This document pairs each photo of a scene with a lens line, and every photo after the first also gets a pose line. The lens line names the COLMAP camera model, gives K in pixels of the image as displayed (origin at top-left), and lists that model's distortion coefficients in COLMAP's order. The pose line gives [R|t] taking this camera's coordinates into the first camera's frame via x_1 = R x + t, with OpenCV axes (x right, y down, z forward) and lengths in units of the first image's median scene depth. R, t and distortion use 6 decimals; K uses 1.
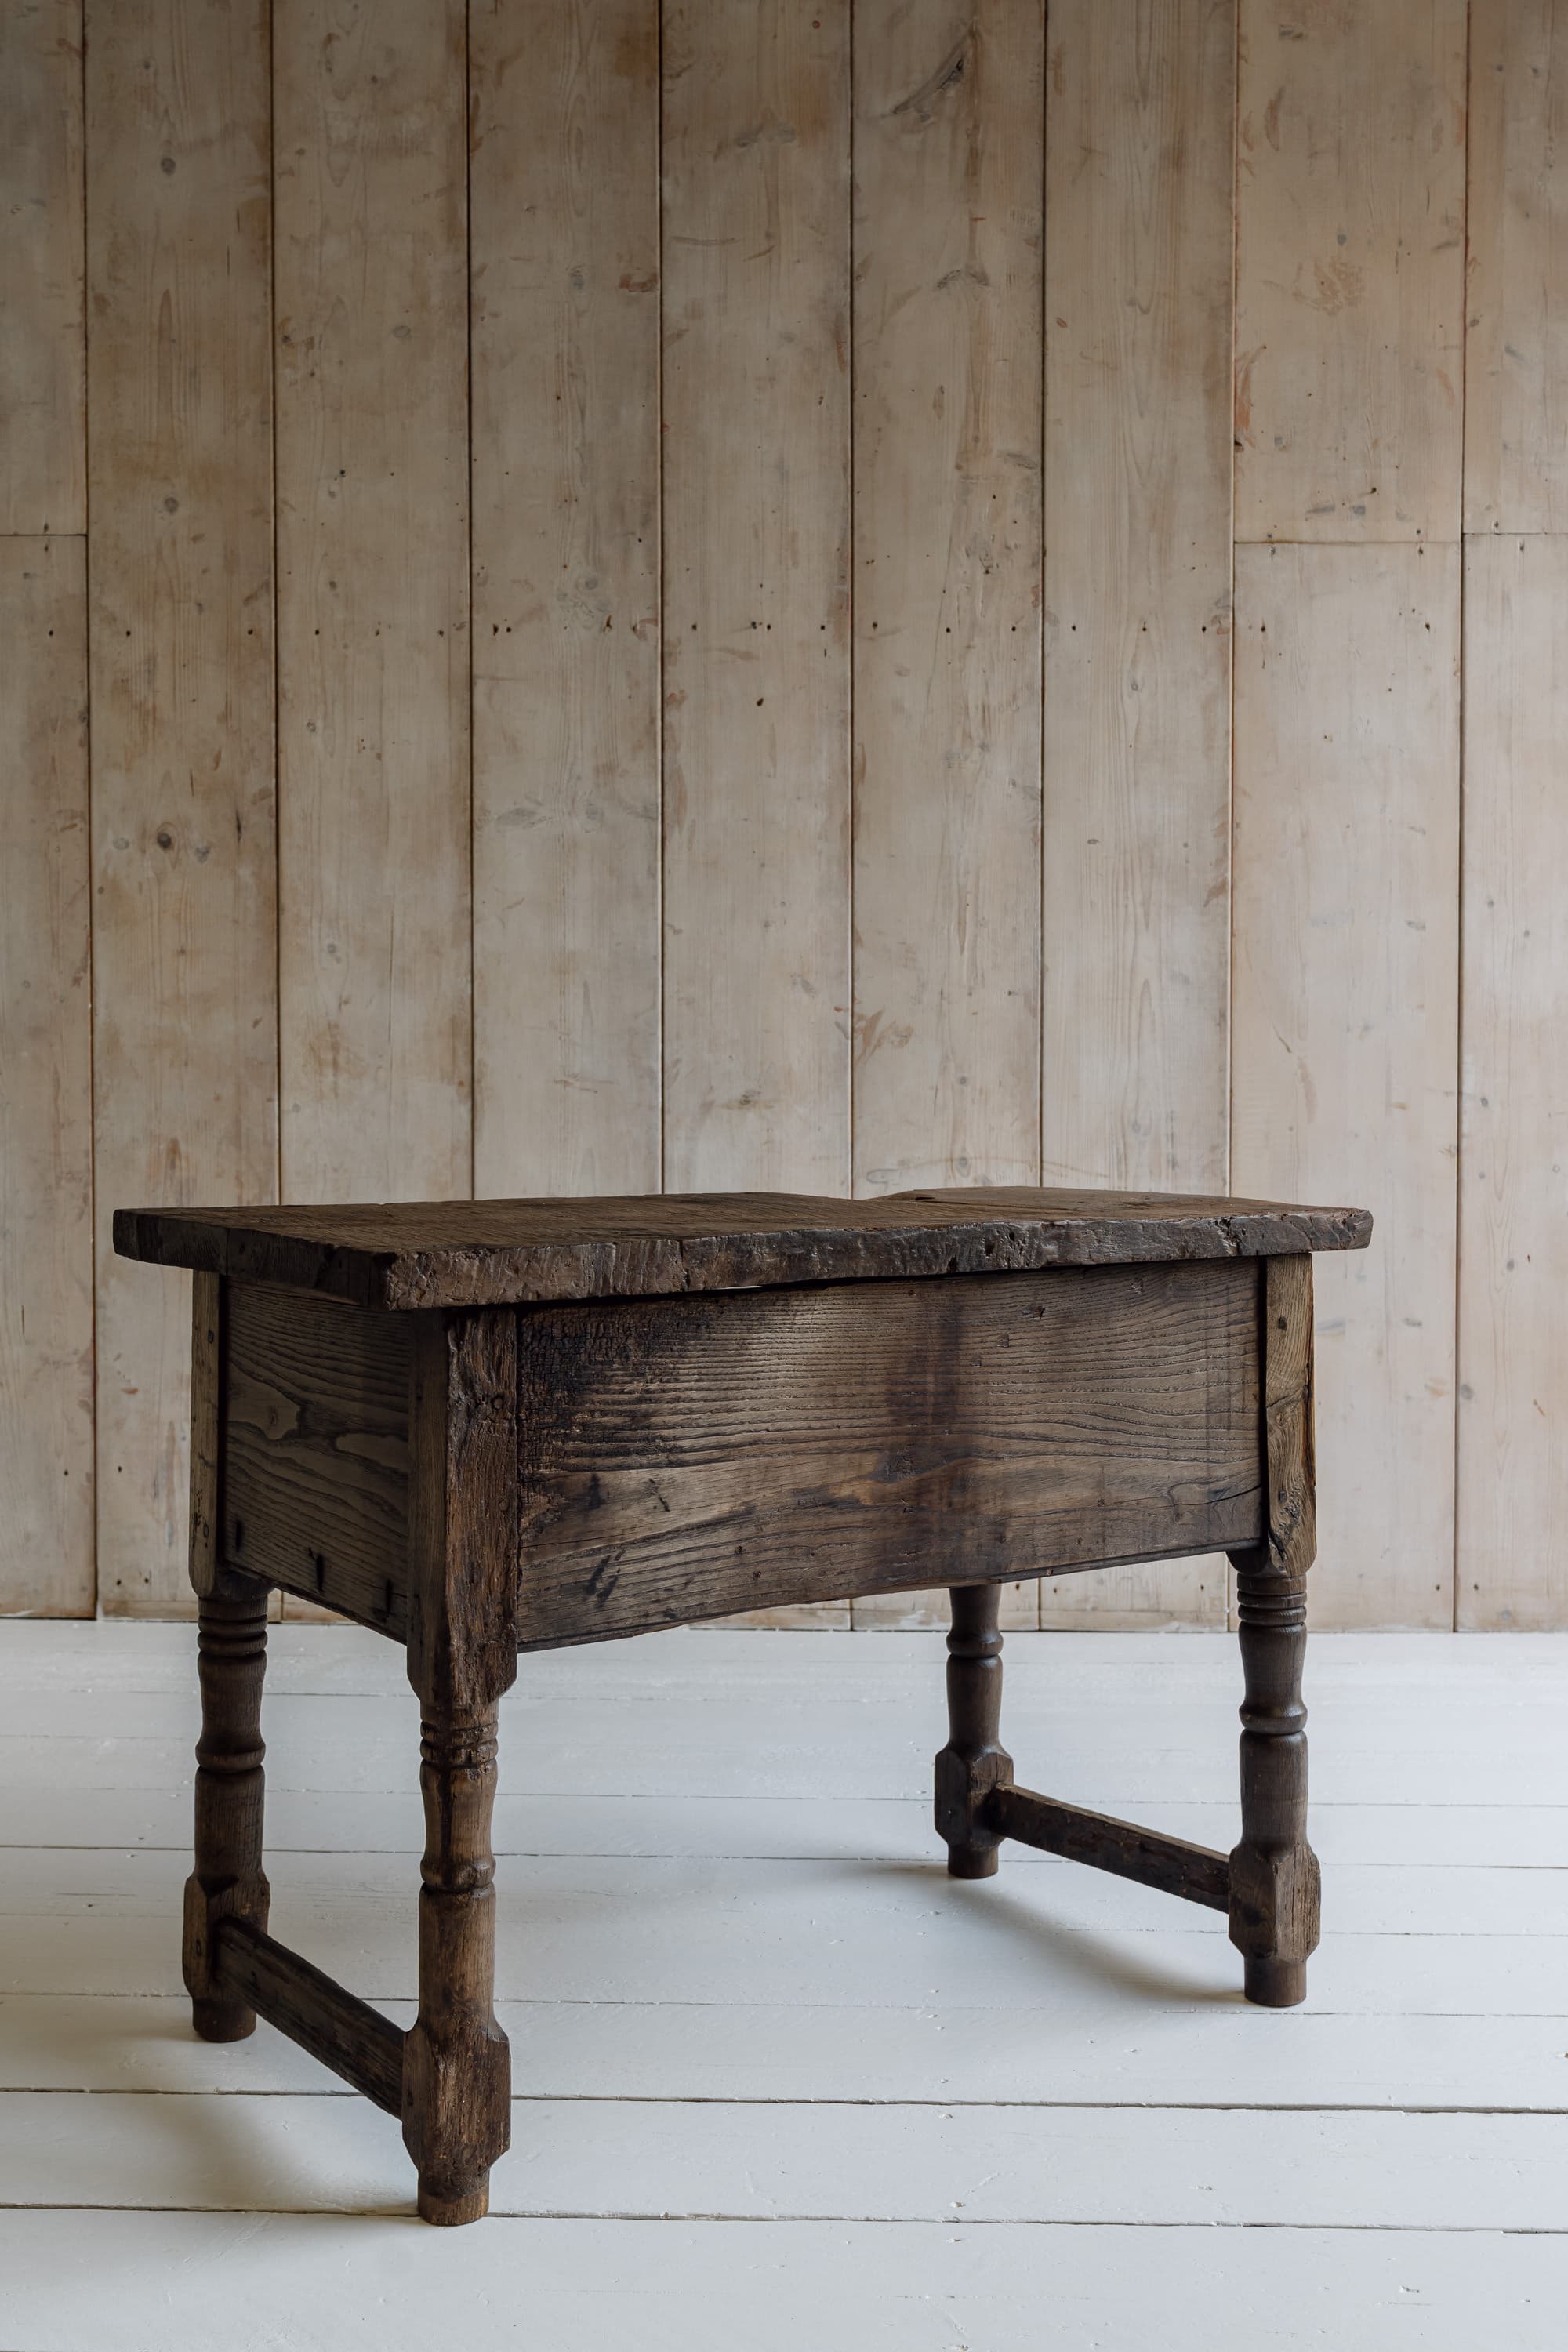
lens RADIAL K [[2737.1, 0, 774.6], [0, 2737.1, 1107.2], [0, 0, 1]] dist [-0.006274, 0.015298]
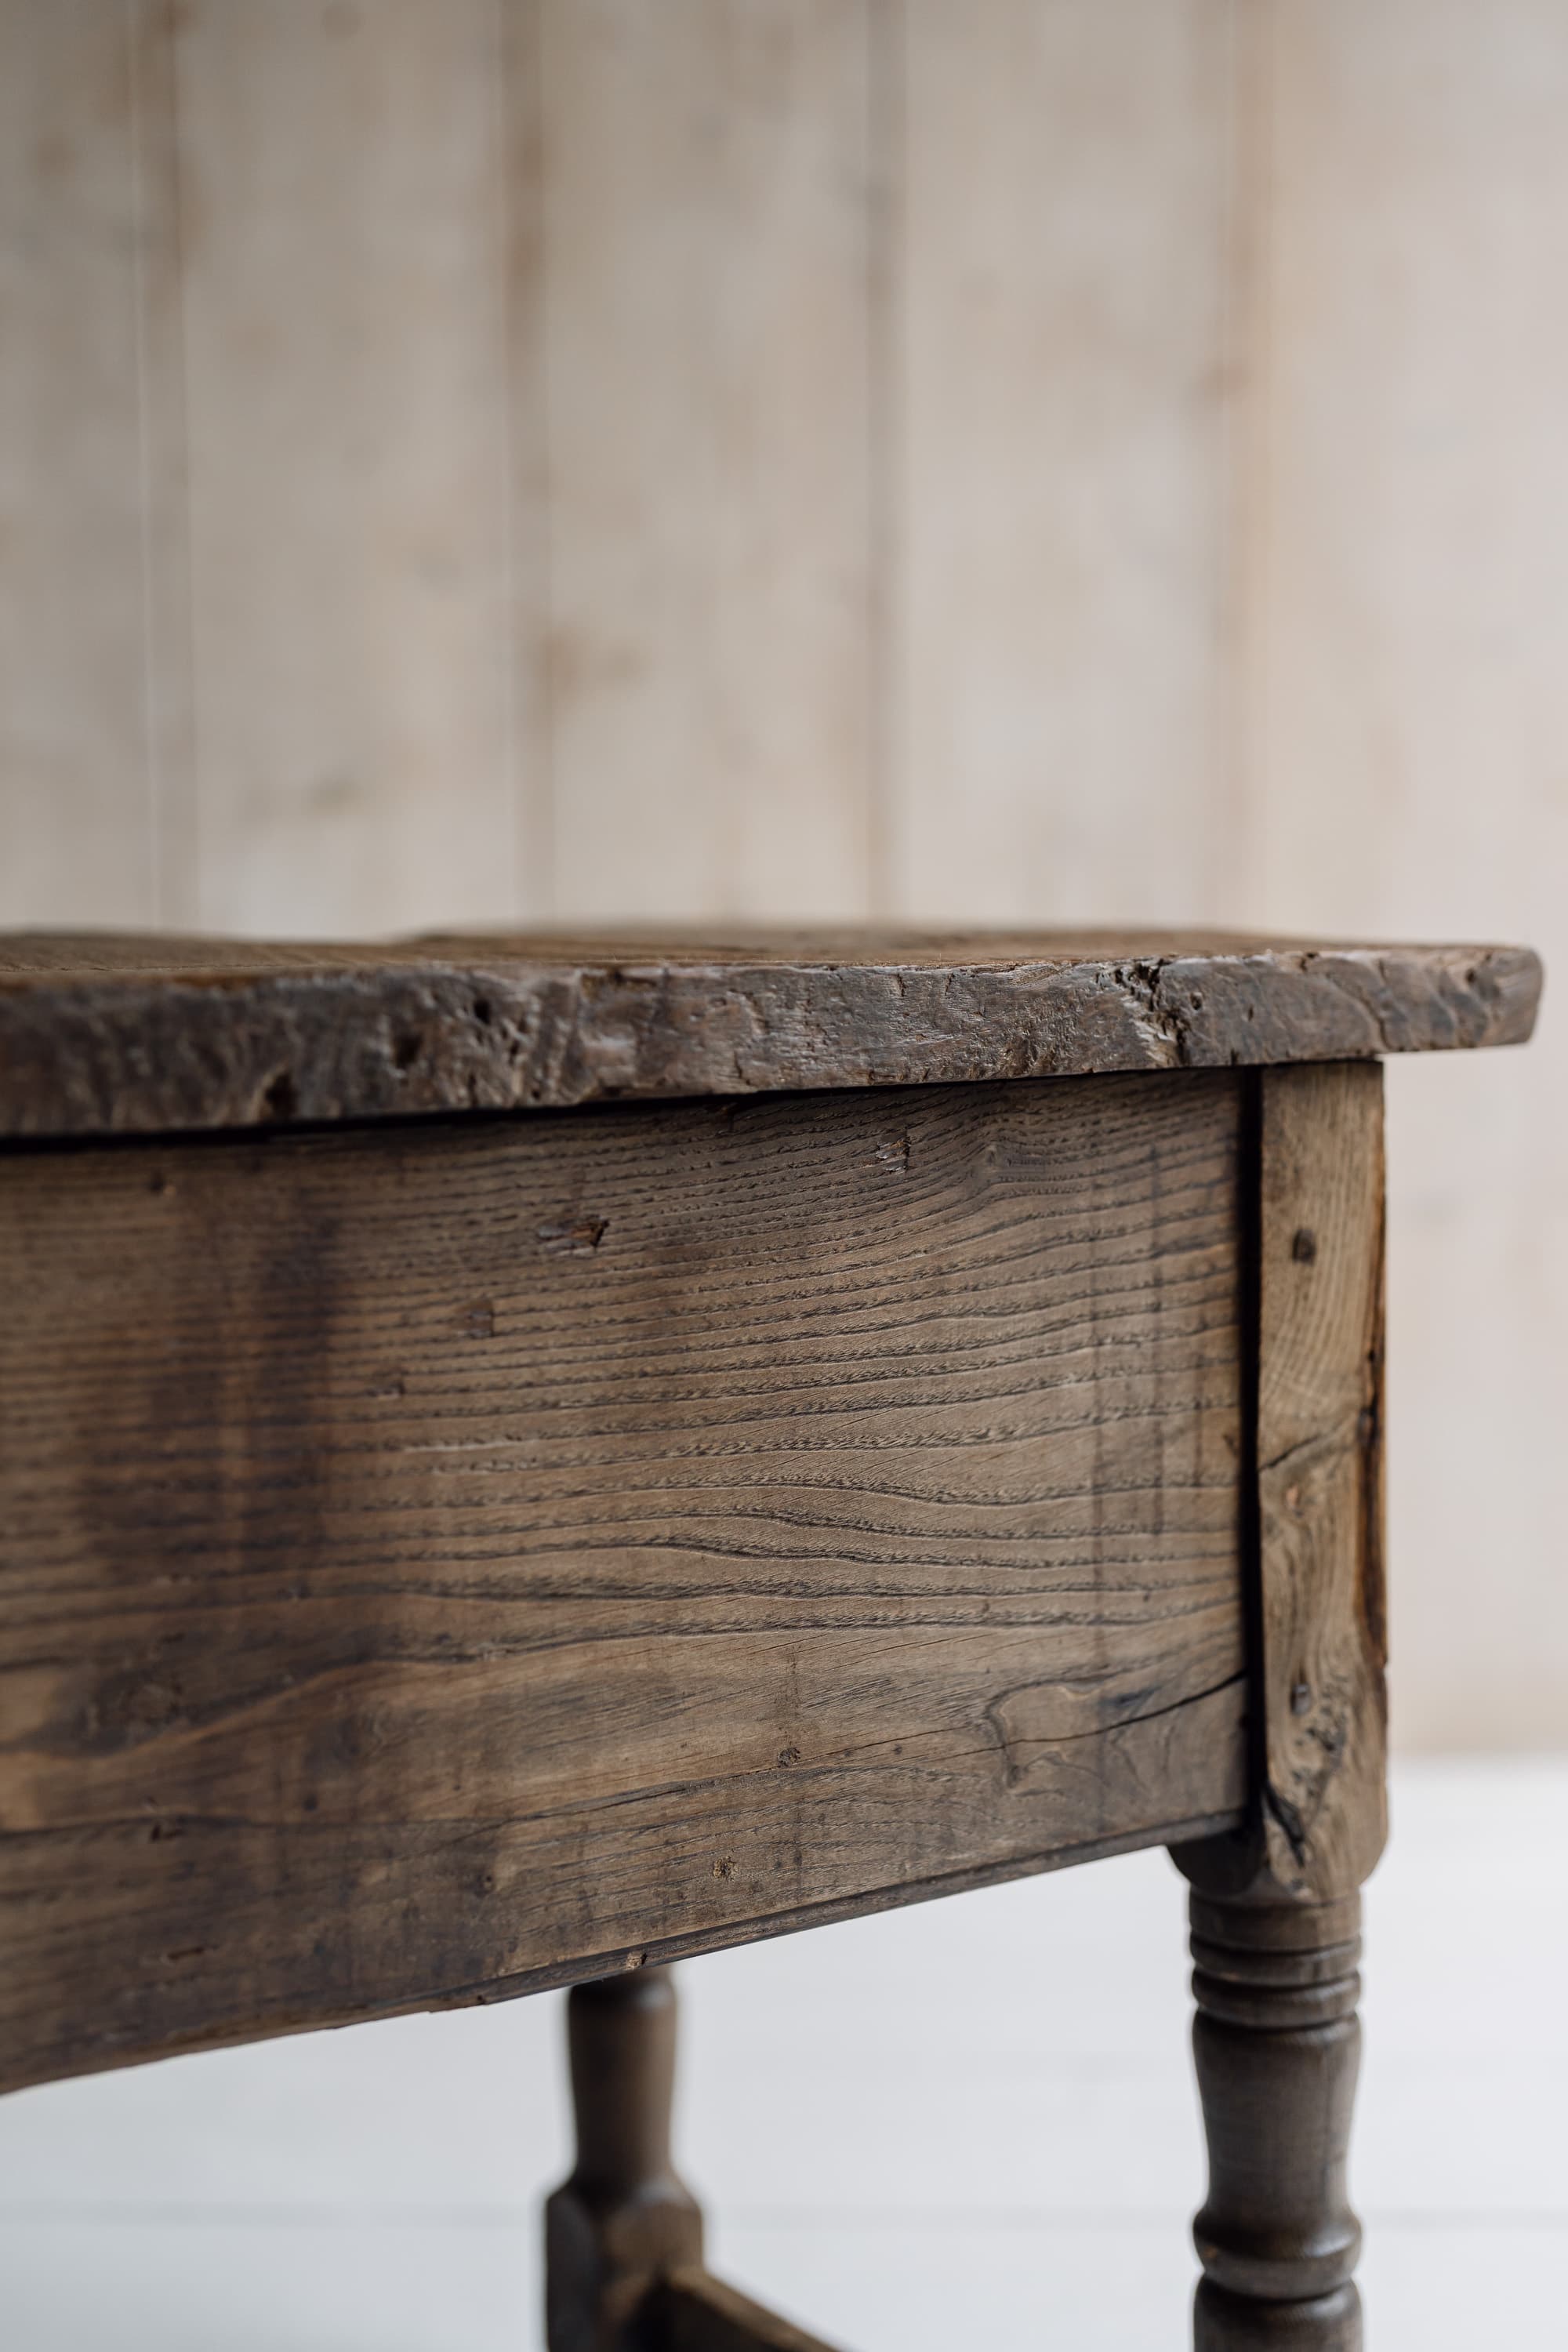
lens RADIAL K [[3257.3, 0, 784.0], [0, 3257.3, 1176.0], [0, 0, 1]] dist [0.006216, 0.020754]
pose [[0.999950, -0.007420, 0.006642, 0.102249], [0.006856, 0.996667, 0.081292, 0.029841], [-0.007223, -0.081243, 0.996668, 0.510334]]
